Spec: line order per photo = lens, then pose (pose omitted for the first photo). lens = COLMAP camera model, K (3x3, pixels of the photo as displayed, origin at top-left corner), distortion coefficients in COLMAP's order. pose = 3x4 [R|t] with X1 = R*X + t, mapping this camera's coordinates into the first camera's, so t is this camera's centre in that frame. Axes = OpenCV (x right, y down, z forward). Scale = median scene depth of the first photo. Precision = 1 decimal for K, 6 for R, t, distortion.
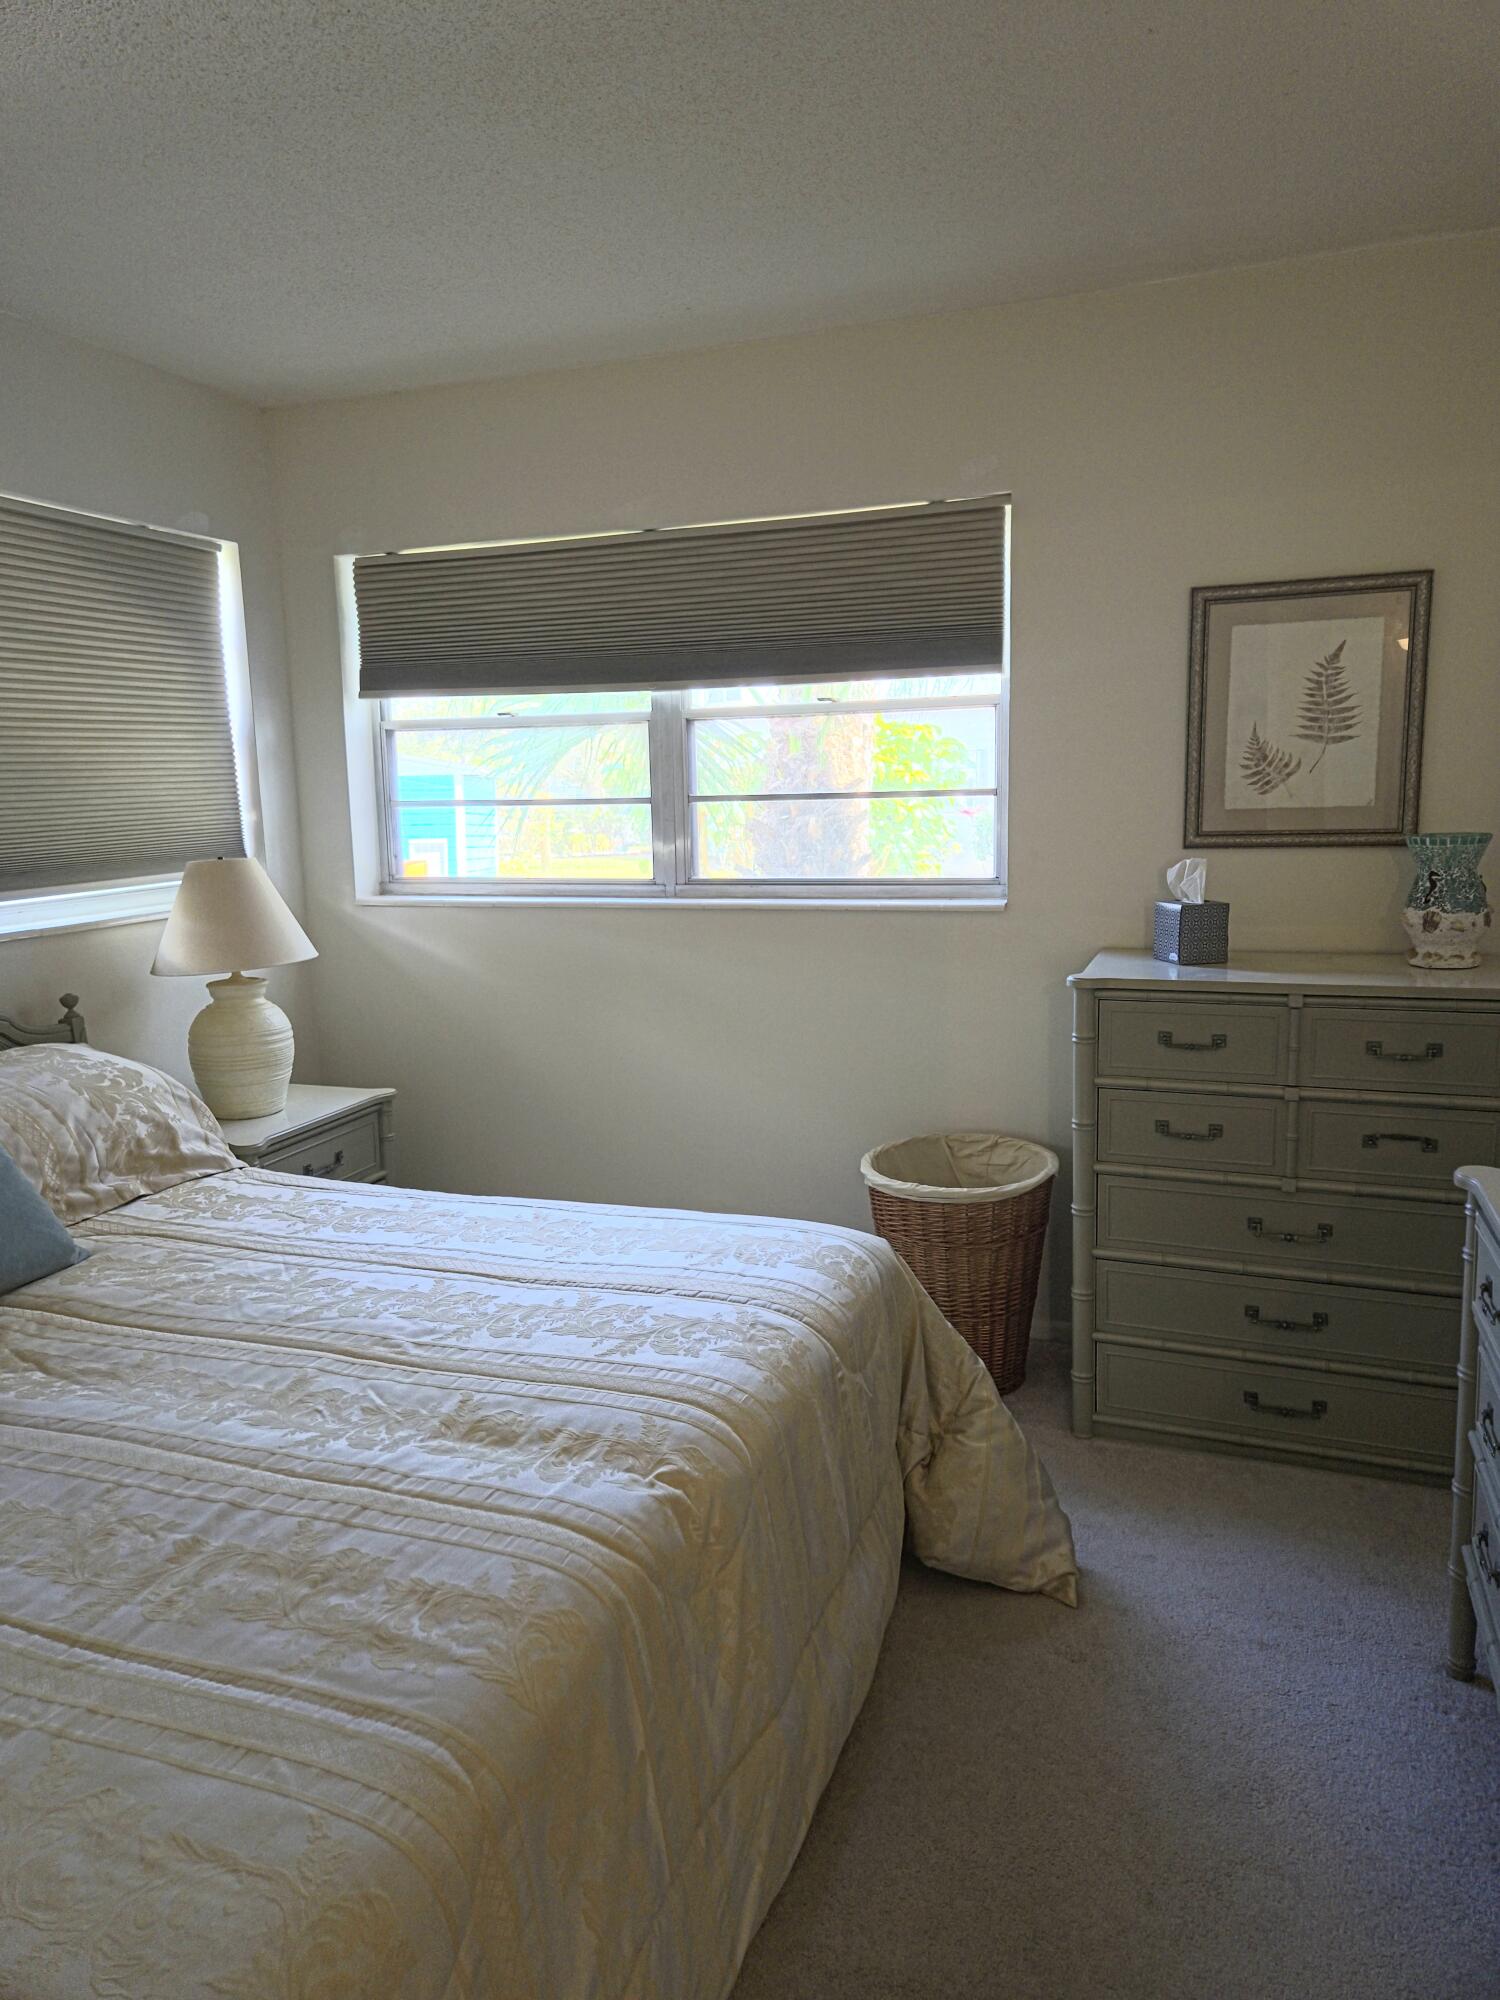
lens RADIAL K [[1360.1, 0, 742.5], [0, 1360.1, 995.1], [0, 0, 1]] dist [0.072319, -0.053792]
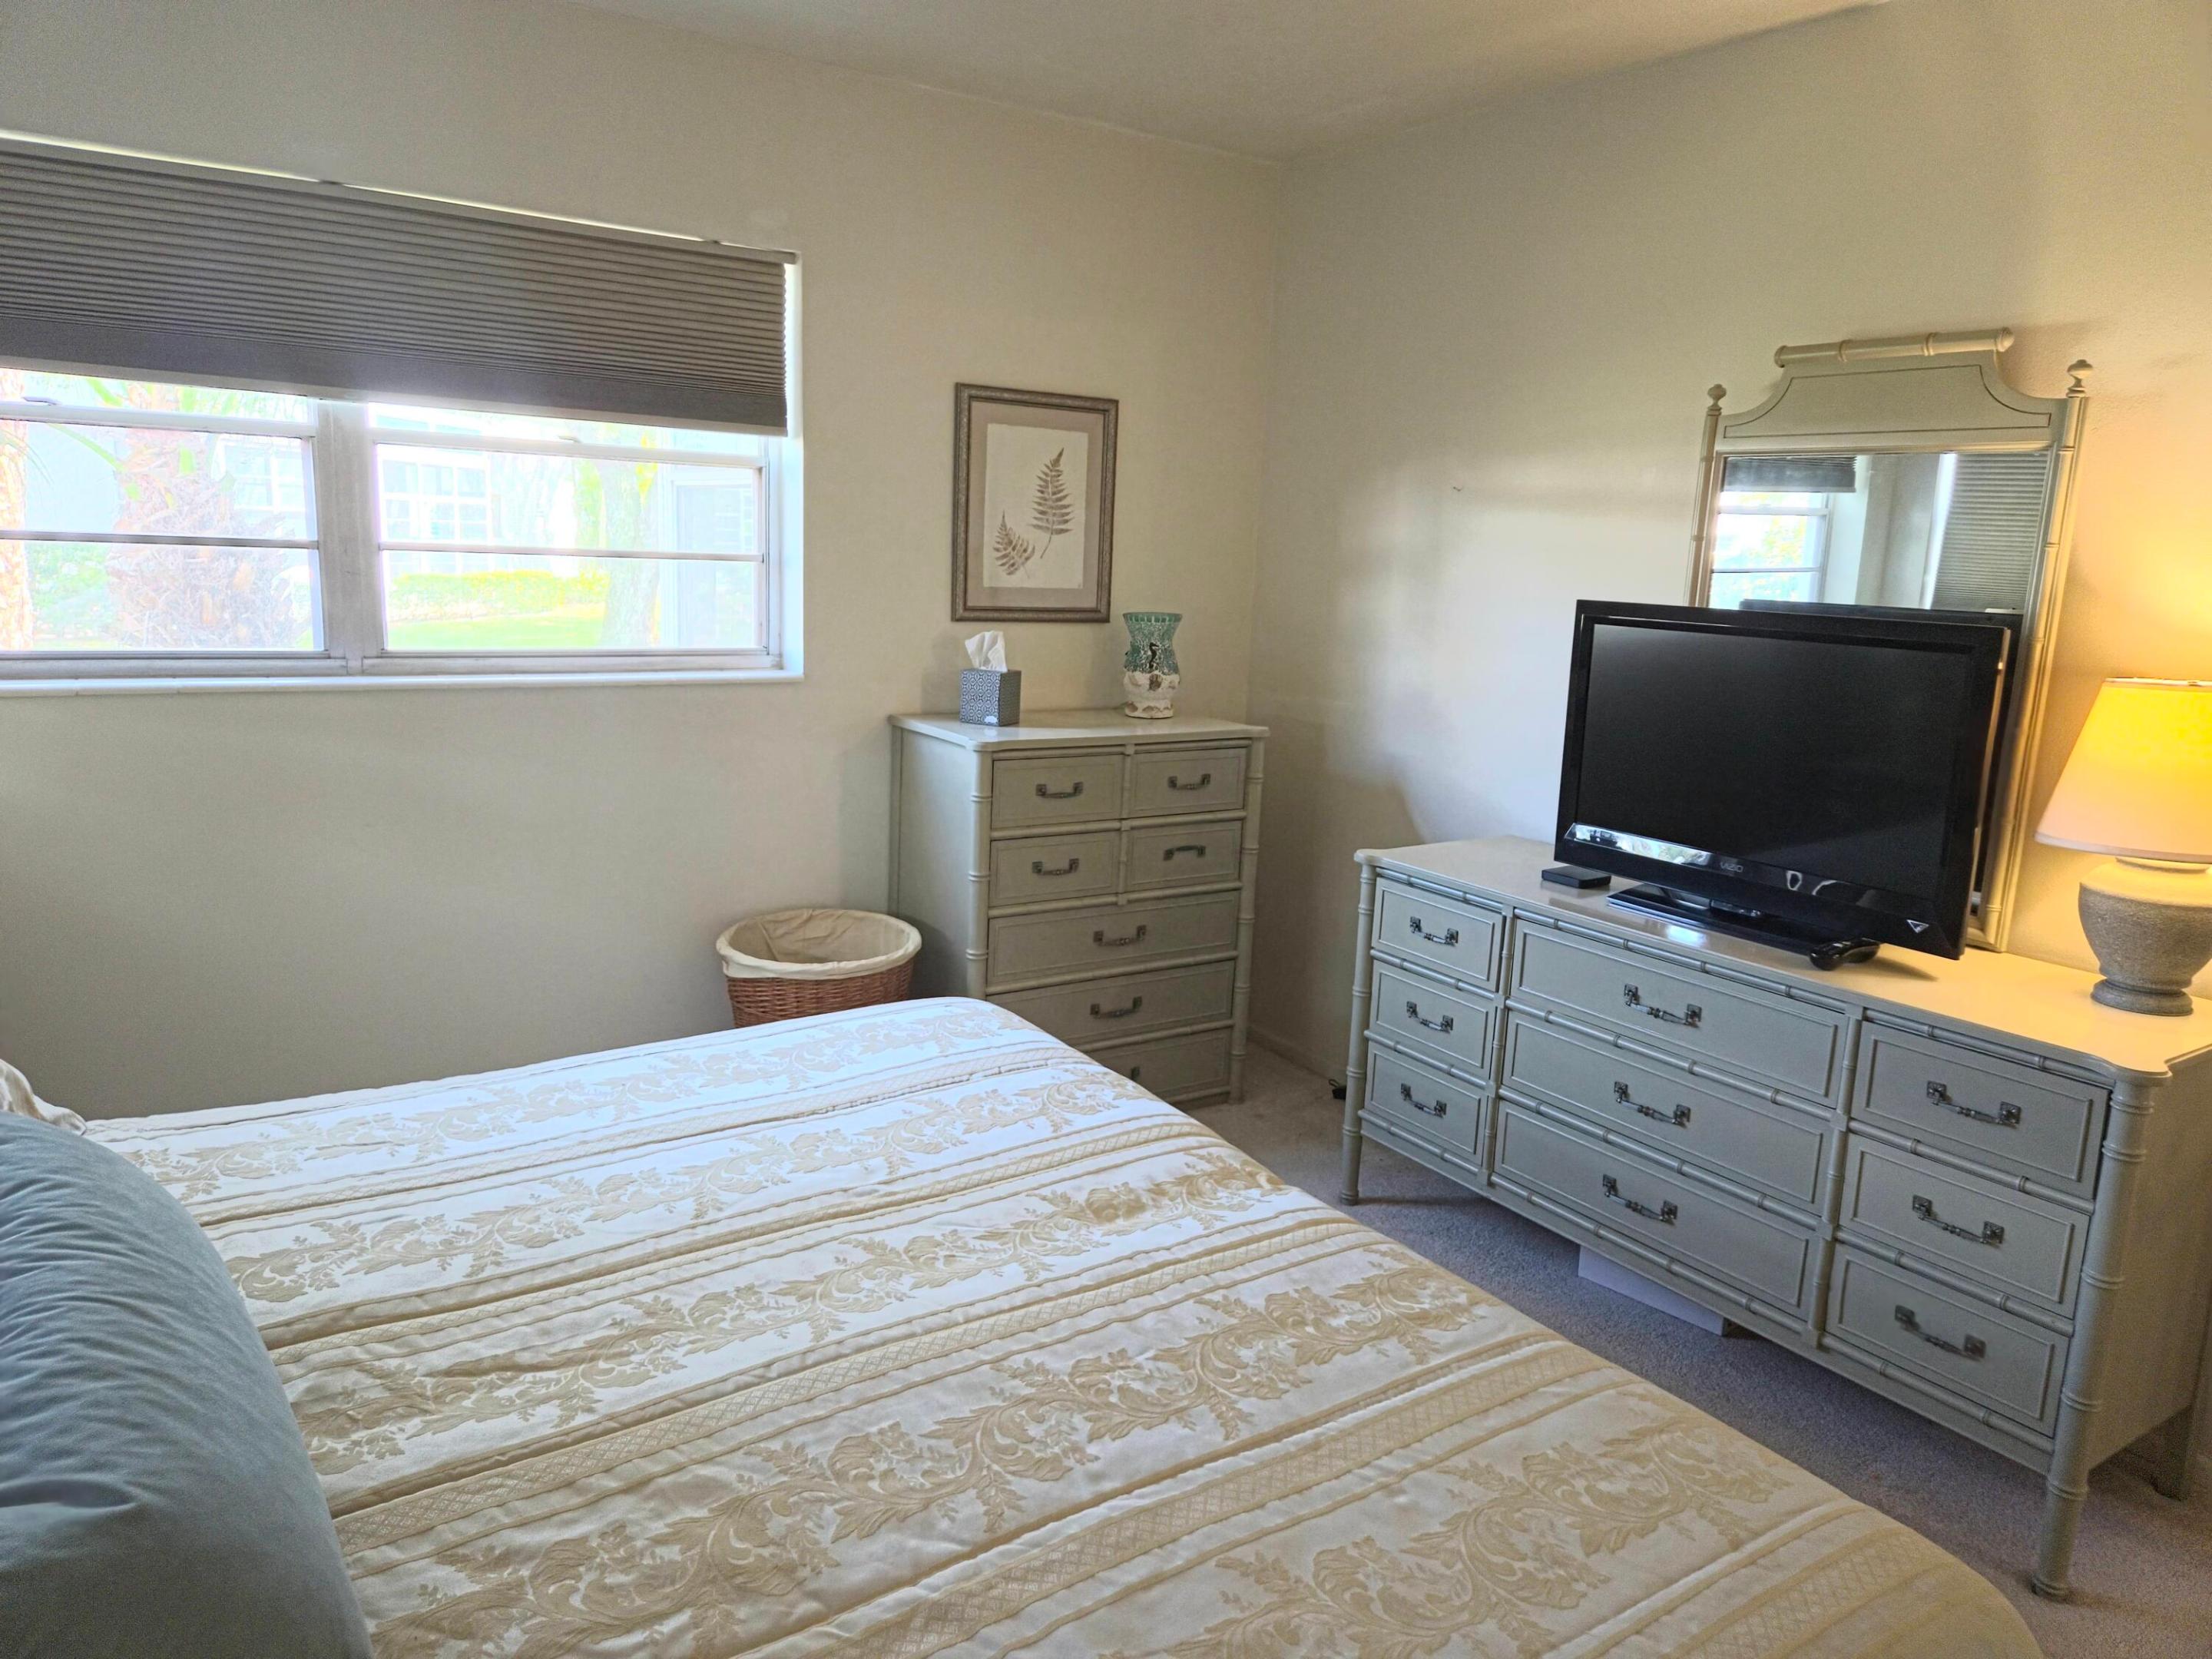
lens RADIAL K [[1504.2, 0, 1095.9], [0, 1504.2, 832.8], [0, 0, 1]] dist [0.072319, -0.053792]
pose [[0.583094, -0.108629, 0.805109, -0.663275], [0.071964, 0.994031, 0.082000, -0.031981], [-0.809211, 0.010125, 0.587431, 0.217084]]
